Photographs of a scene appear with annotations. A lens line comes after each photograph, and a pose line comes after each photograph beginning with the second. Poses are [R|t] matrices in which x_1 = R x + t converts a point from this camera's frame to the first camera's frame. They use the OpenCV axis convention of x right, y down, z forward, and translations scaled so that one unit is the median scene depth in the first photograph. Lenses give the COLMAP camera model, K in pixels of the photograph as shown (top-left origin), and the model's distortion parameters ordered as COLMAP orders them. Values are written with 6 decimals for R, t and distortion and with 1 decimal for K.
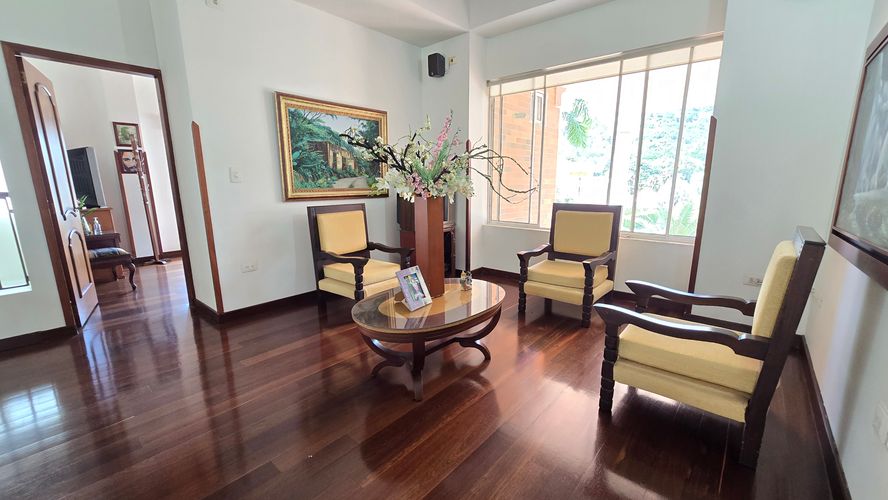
lens RADIAL K [[358.8, 0, 443.5], [0, 358.8, 257.4], [0, 0, 1]] dist [-0.001478, -0.000256]
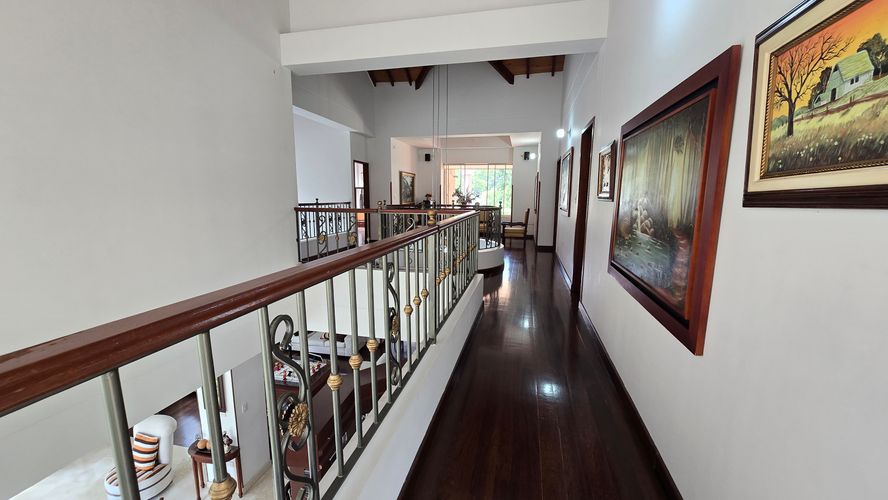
lens RADIAL K [[358.8, 0, 445.6], [0, 358.8, 250.1], [0, 0, 1]] dist [-0.001478, -0.000256]
pose [[0.878111, -0.060894, 0.474566, -1.509299], [0.089664, 0.995239, -0.038206, 0.353499], [-0.469980, 0.076100, 0.879390, -1.736486]]
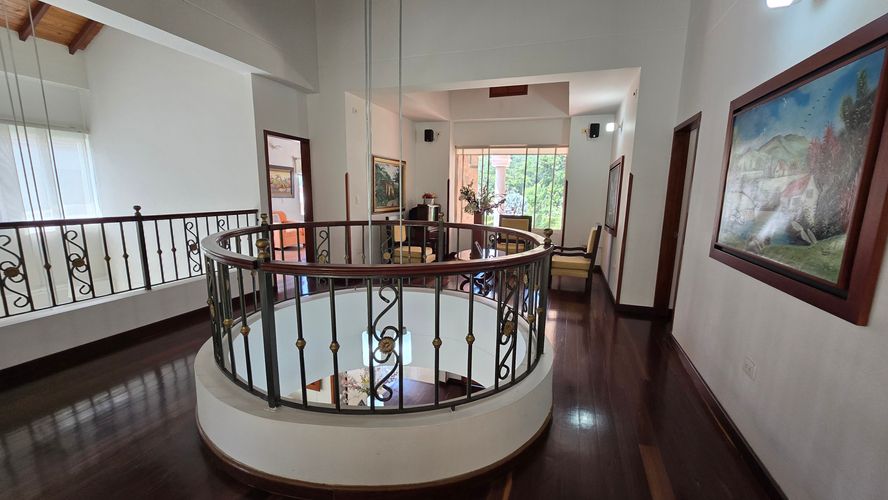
lens RADIAL K [[358.8, 0, 447.1], [0, 358.8, 256.1], [0, 0, 1]] dist [-0.001478, -0.000256]
pose [[0.925075, -0.045004, 0.377109, -0.747747], [0.056342, 0.998229, -0.019084, 0.102716], [-0.375583, 0.038901, 0.925972, -0.745363]]
